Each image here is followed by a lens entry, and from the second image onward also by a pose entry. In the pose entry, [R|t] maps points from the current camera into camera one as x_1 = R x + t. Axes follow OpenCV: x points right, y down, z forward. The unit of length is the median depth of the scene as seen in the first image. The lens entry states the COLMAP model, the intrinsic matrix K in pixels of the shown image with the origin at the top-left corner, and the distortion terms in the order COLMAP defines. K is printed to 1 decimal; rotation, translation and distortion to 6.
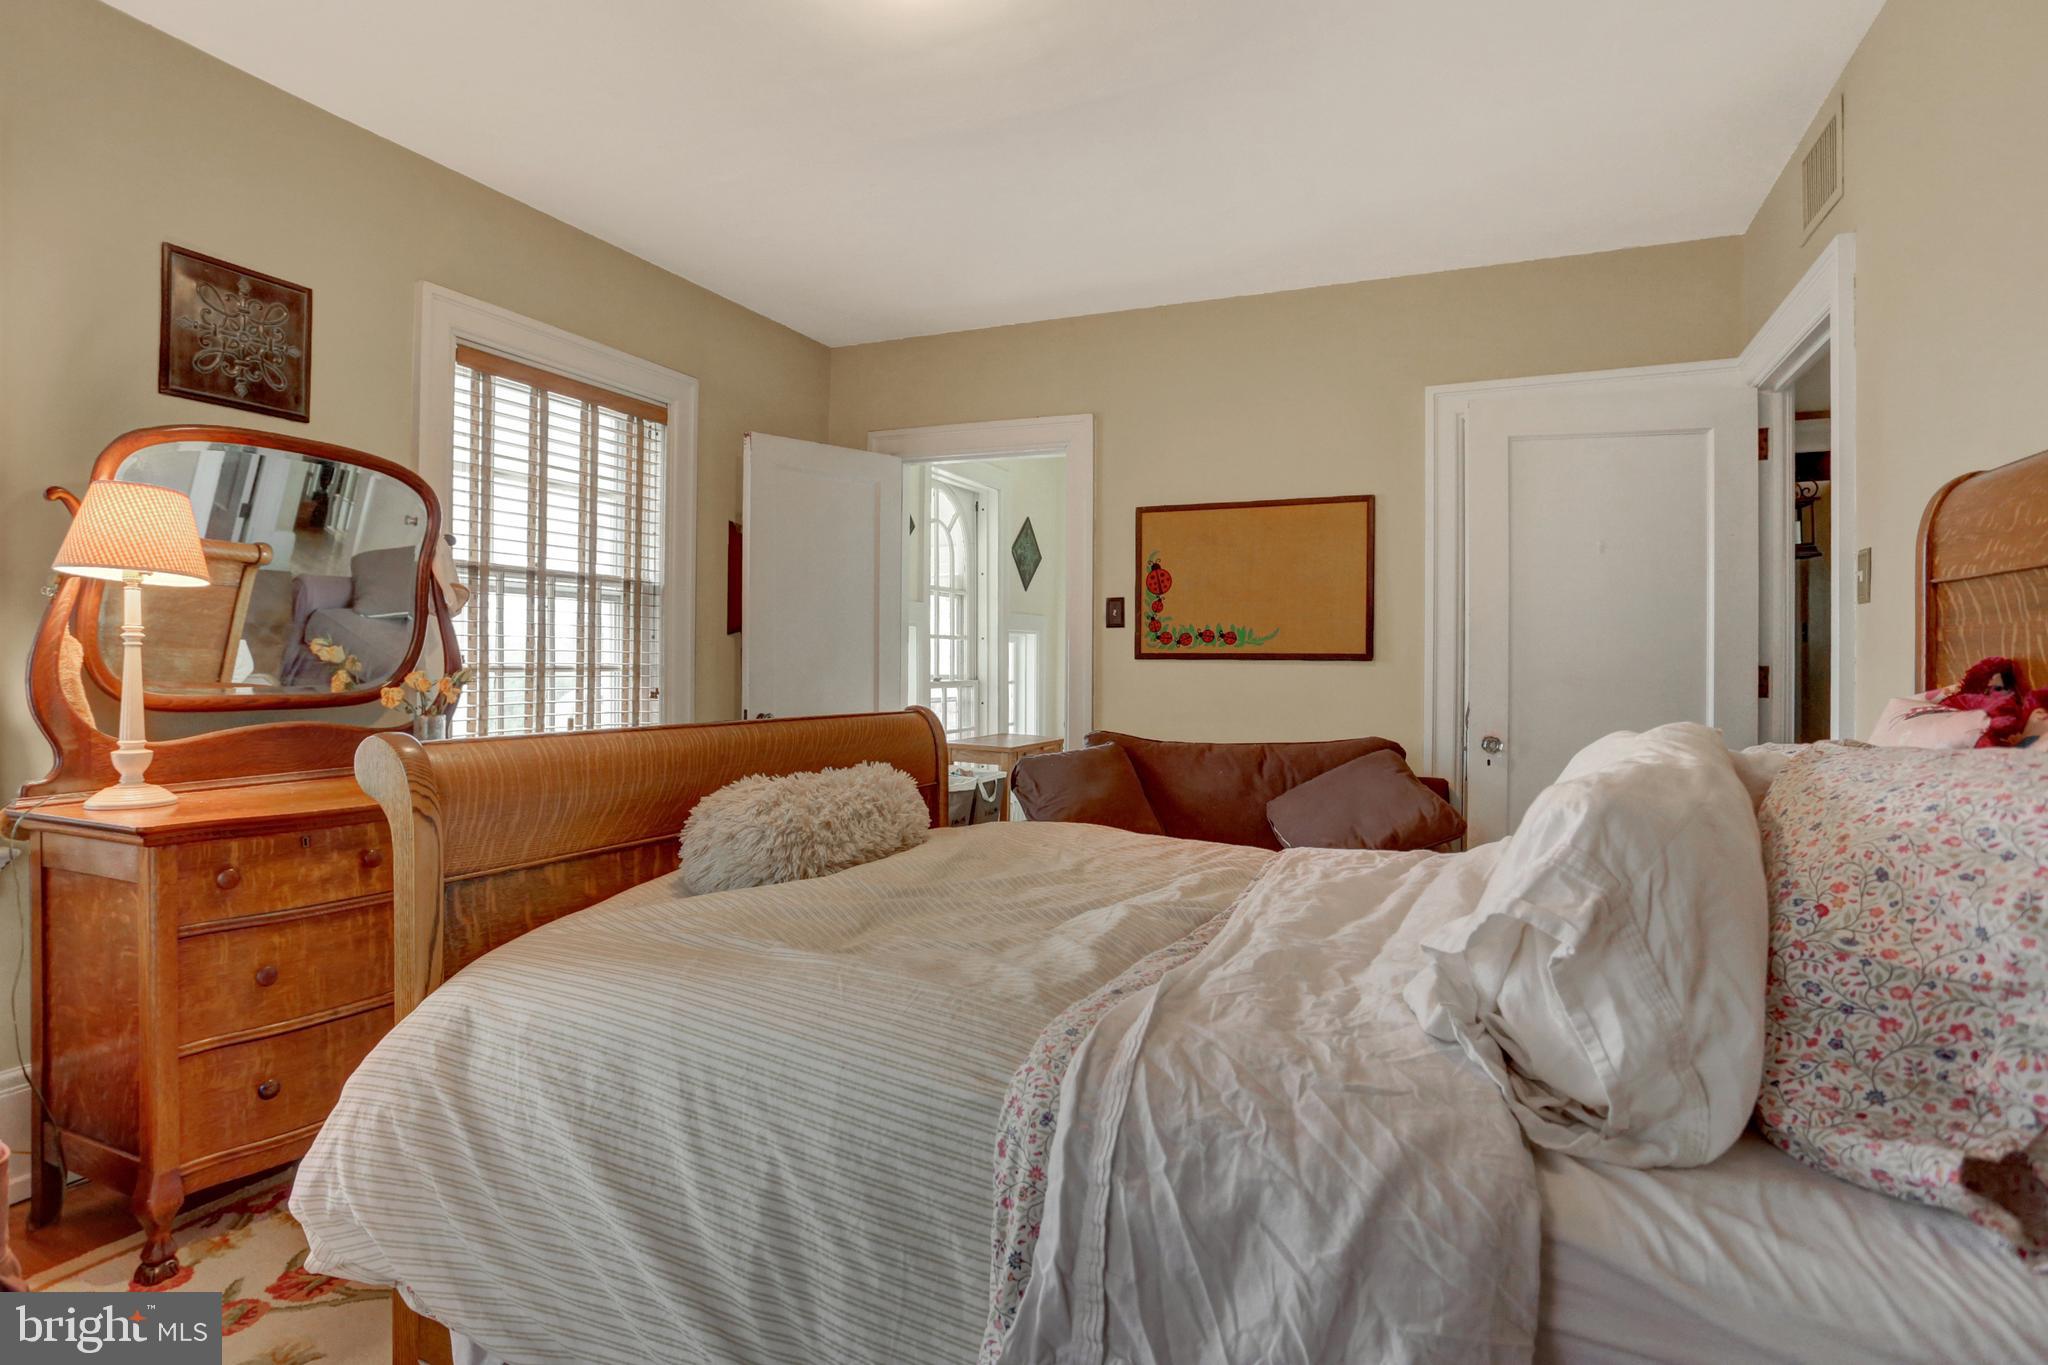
lens RADIAL K [[1102.5, 0, 1020.5], [0, 1102.5, 656.3], [0, 0, 1]] dist [-0.002283, 0.000003]
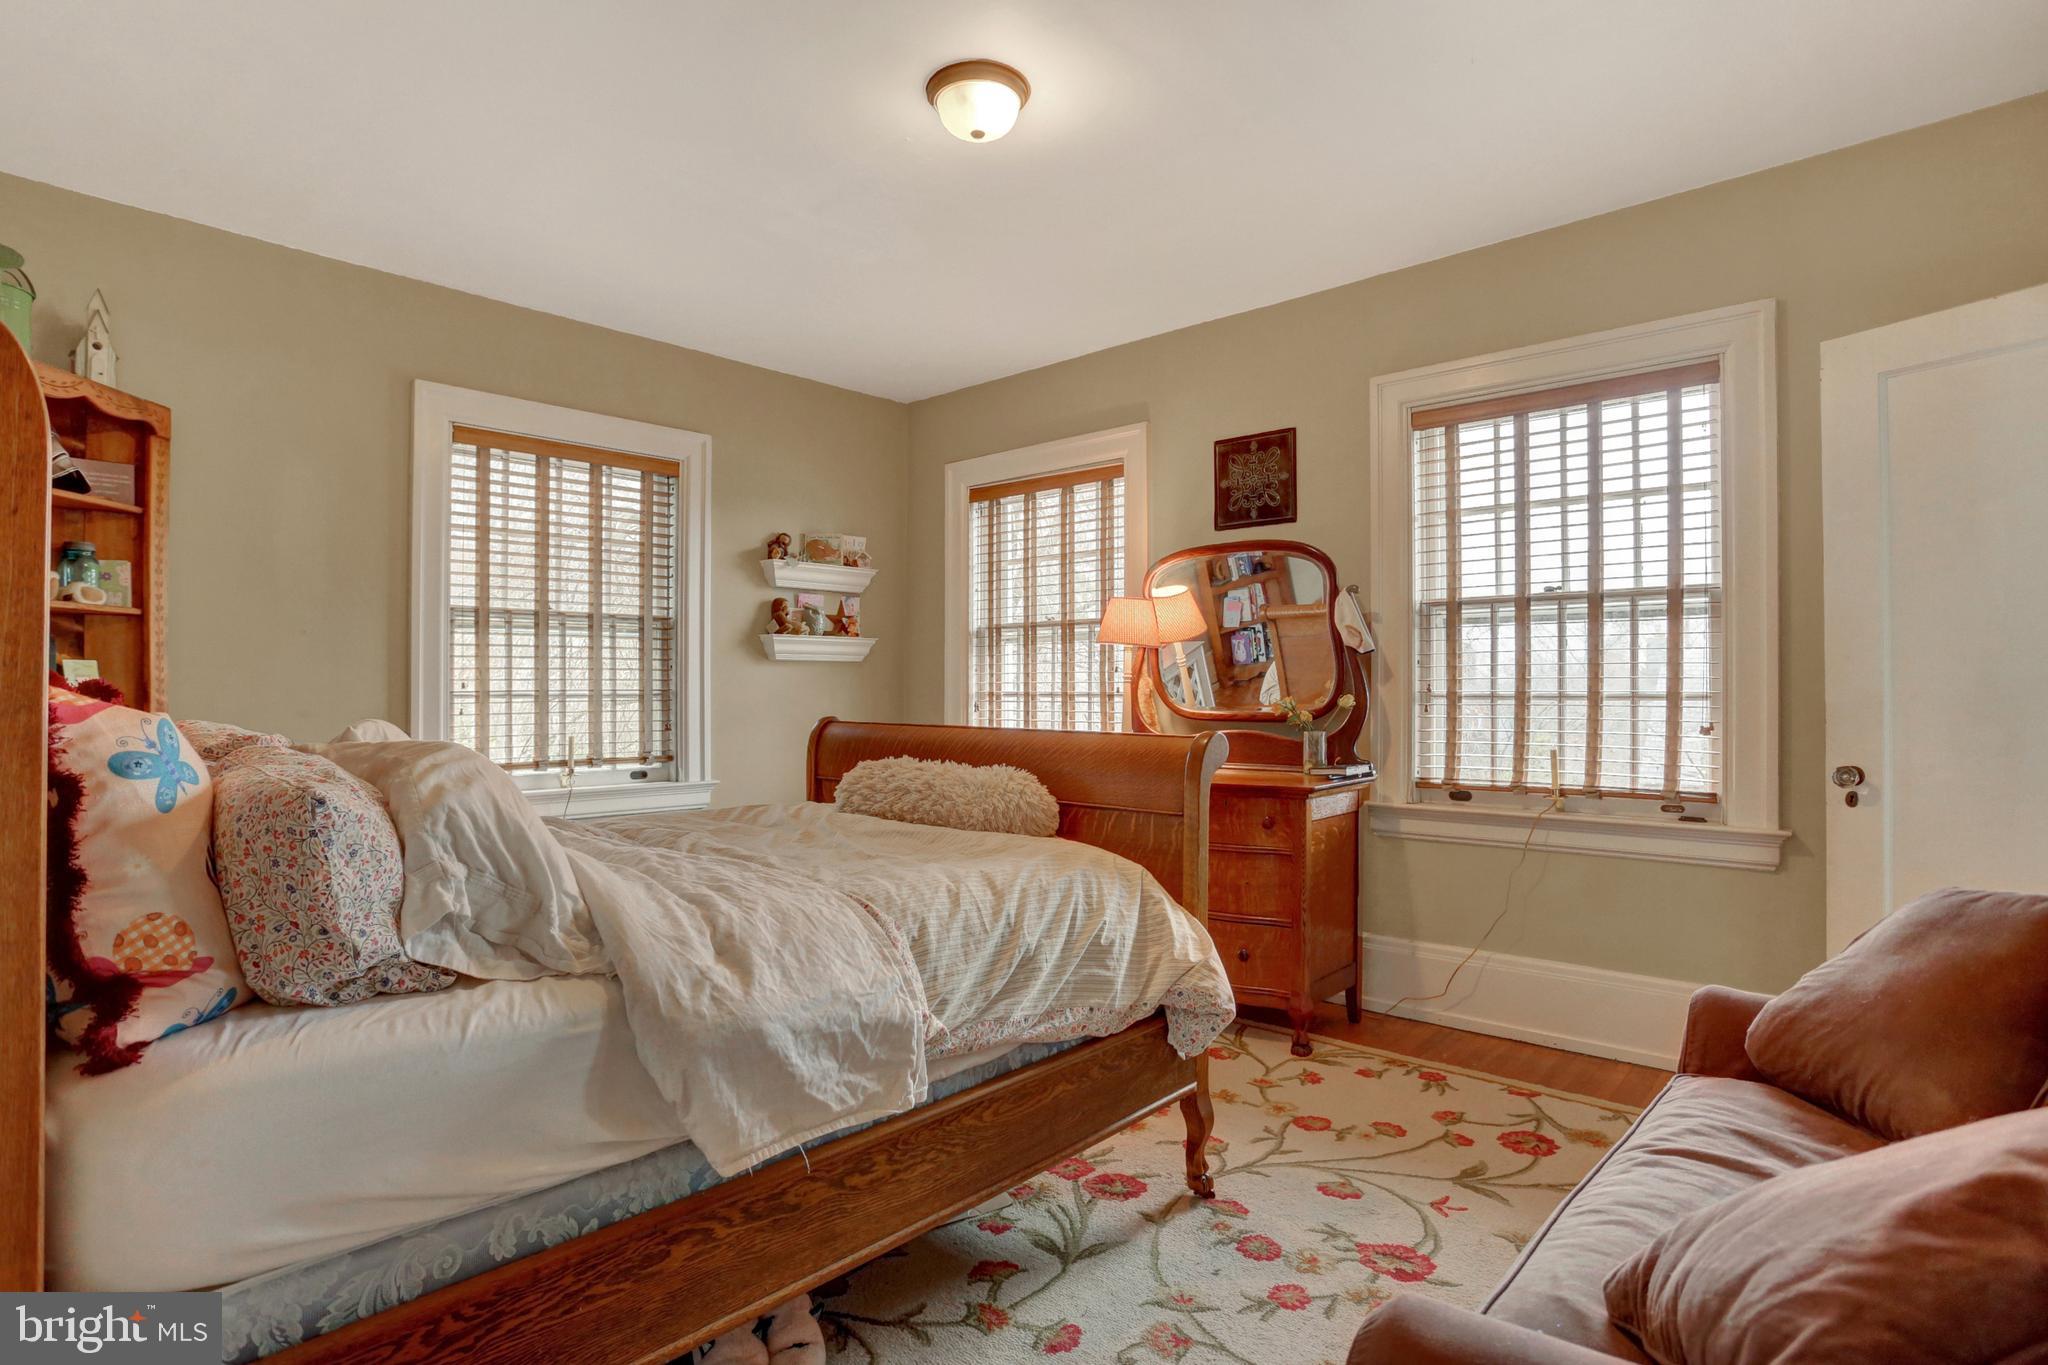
lens RADIAL K [[1102.5, 0, 1020.5], [0, 1102.5, 656.3], [0, 0, 1]] dist [-0.002283, 0.000003]
pose [[-0.319160, -0.040134, -0.946851, 0.837075], [0.000896, 0.999090, -0.042650, 0.023109], [0.947701, -0.014460, -0.318833, 1.157040]]
